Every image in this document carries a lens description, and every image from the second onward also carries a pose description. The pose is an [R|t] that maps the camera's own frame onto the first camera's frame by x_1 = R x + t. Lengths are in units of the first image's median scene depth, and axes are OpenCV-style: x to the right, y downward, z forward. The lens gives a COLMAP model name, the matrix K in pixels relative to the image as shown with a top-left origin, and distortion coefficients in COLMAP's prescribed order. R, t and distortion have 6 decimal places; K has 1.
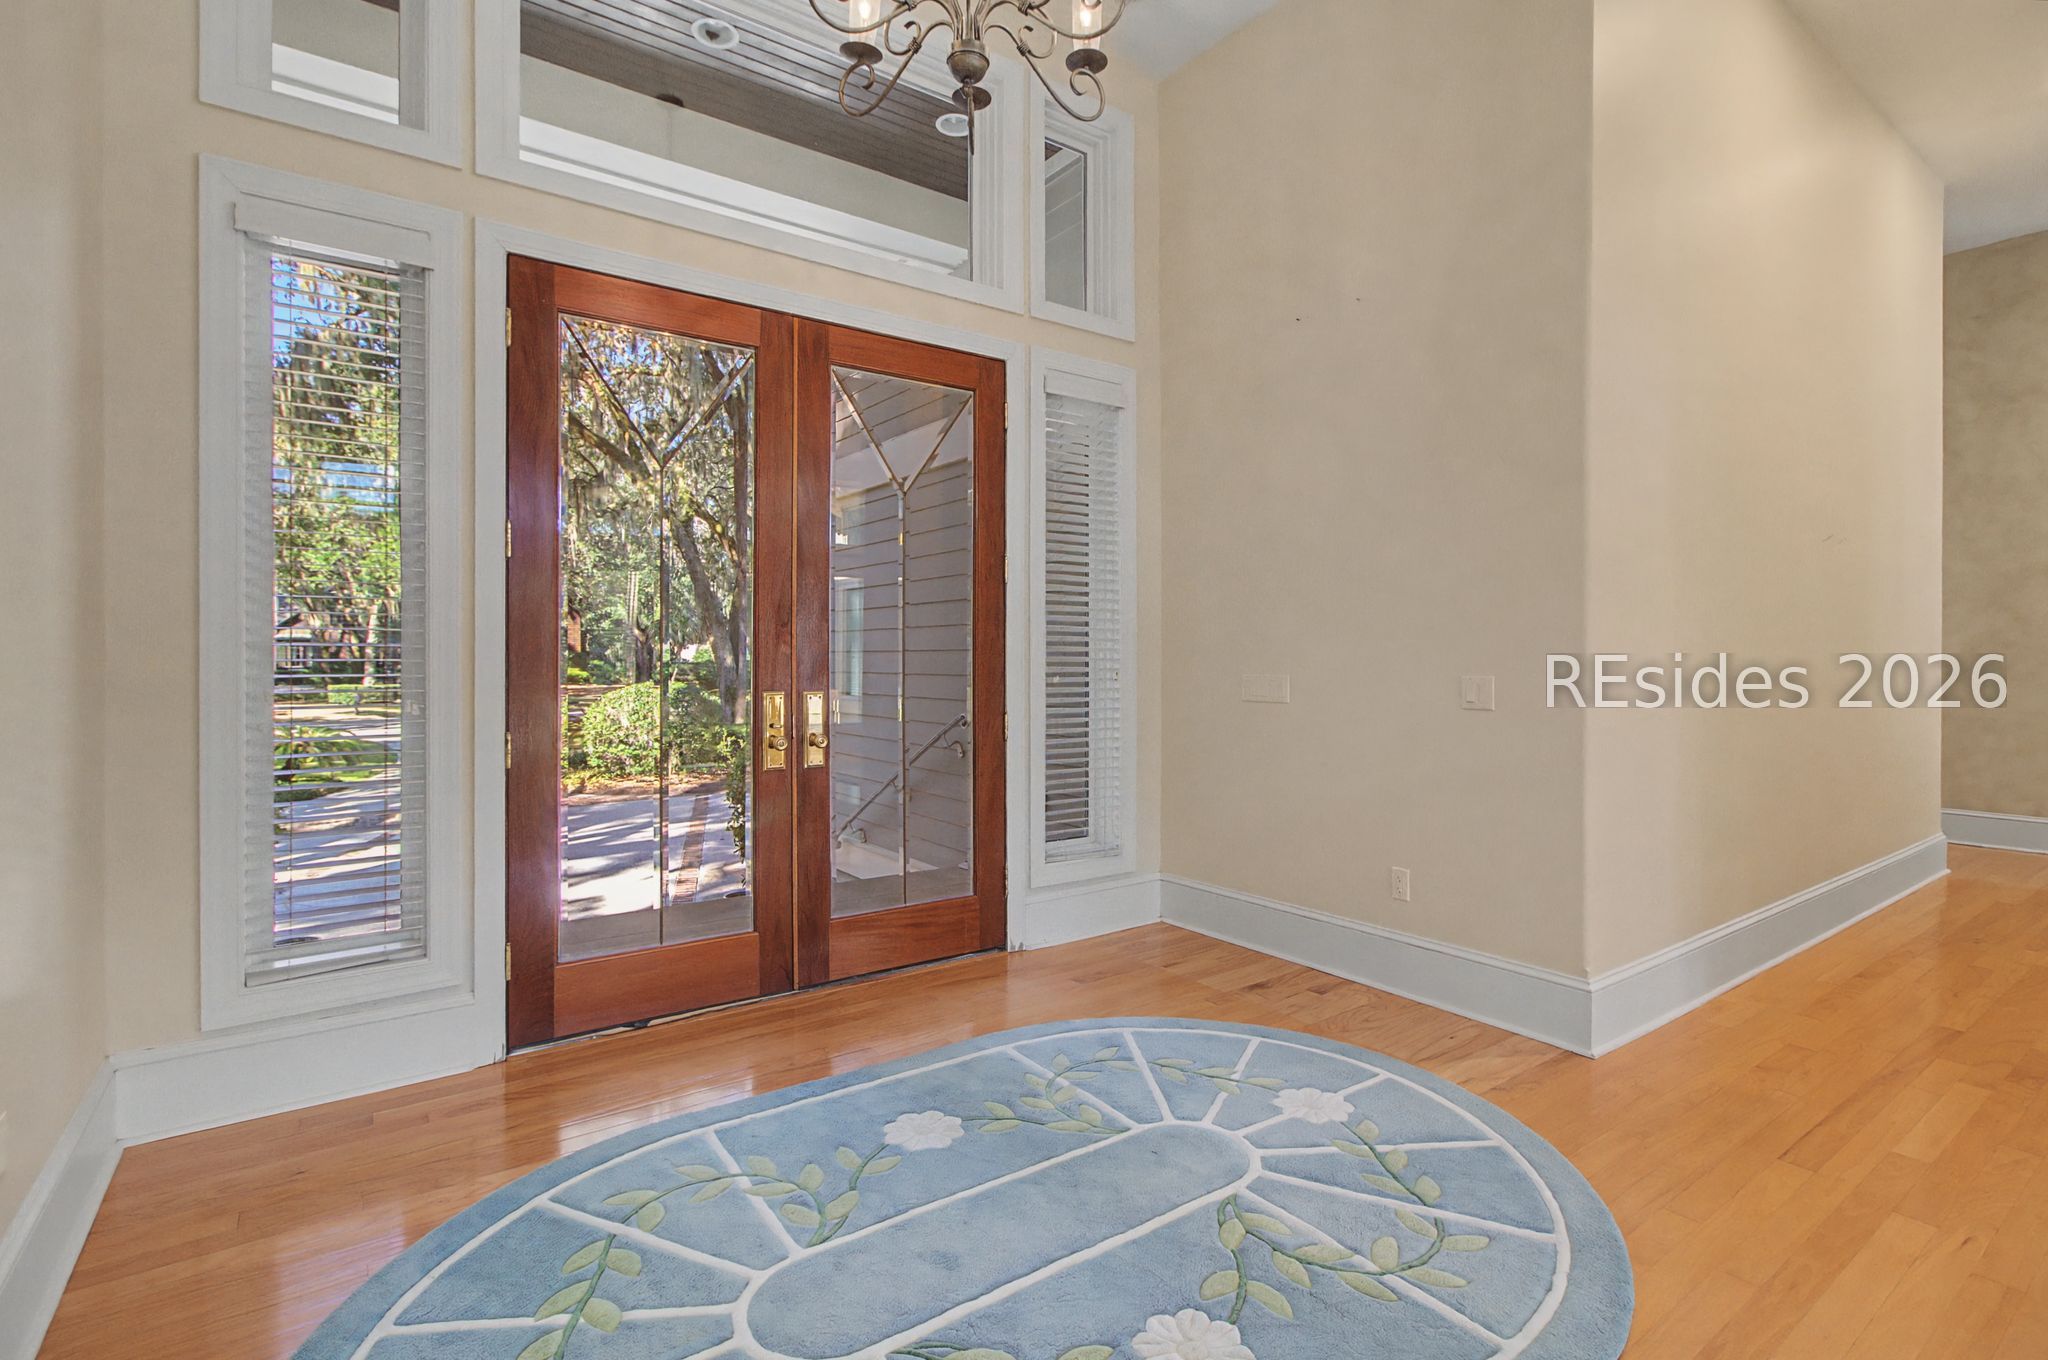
lens RADIAL K [[968.0, 0, 1032.1], [0, 968.0, 671.2], [0, 0, 1]] dist [-0.002297, 0.002622]
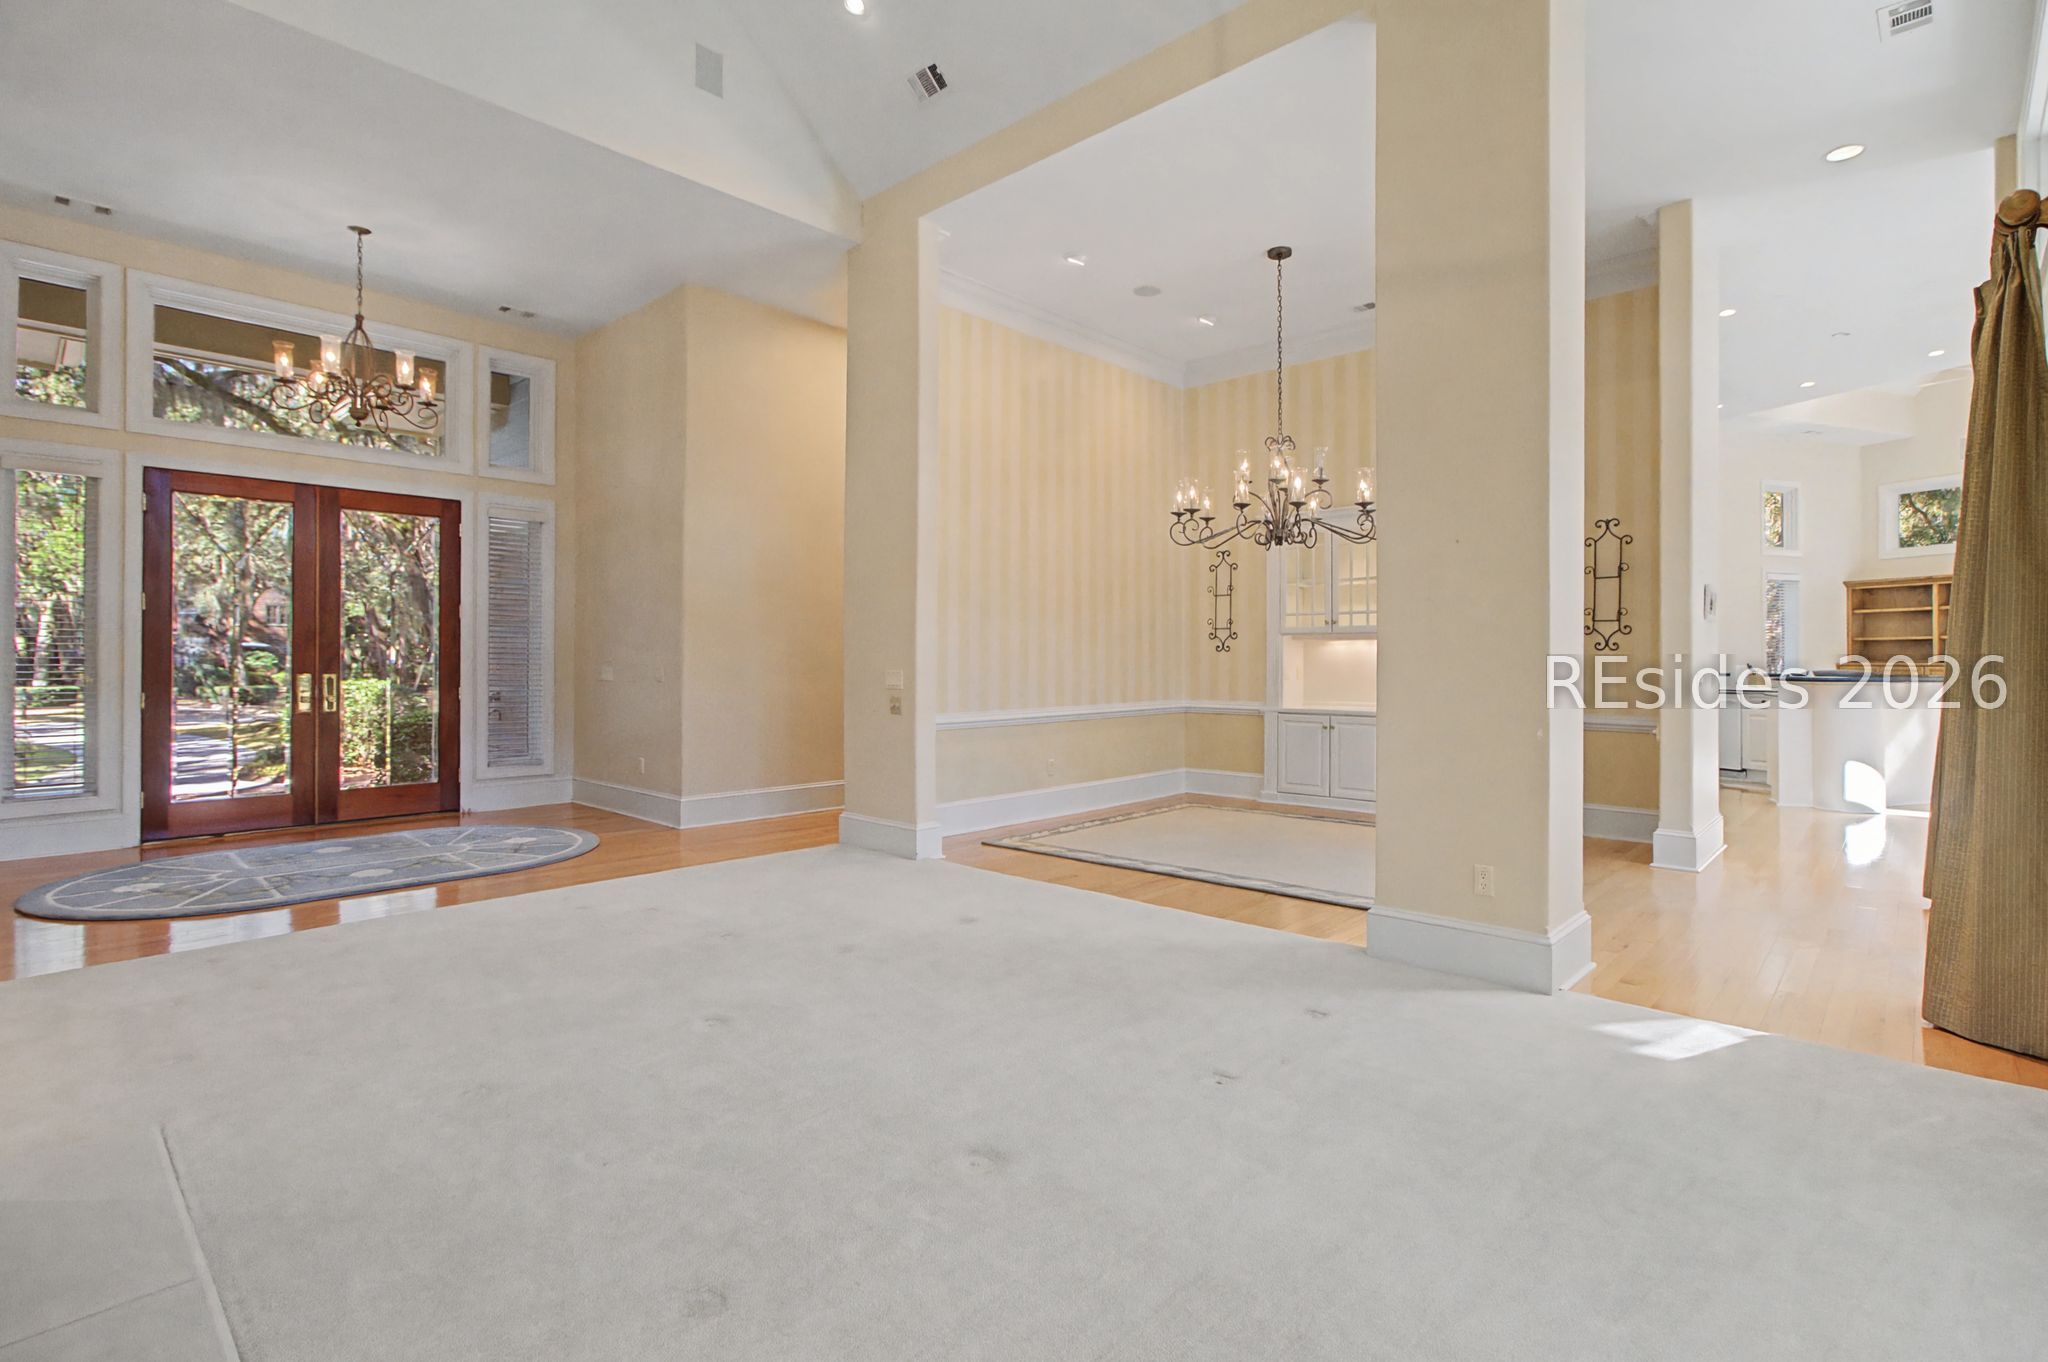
lens RADIAL K [[968.0, 0, 1029.6], [0, 968.0, 666.8], [0, 0, 1]] dist [-0.002297, 0.002622]
pose [[0.980627, 0.001622, 0.195876, 0.682020], [-0.000081, 0.999969, -0.007878, 0.020027], [-0.195882, 0.007710, 0.980597, -1.049418]]
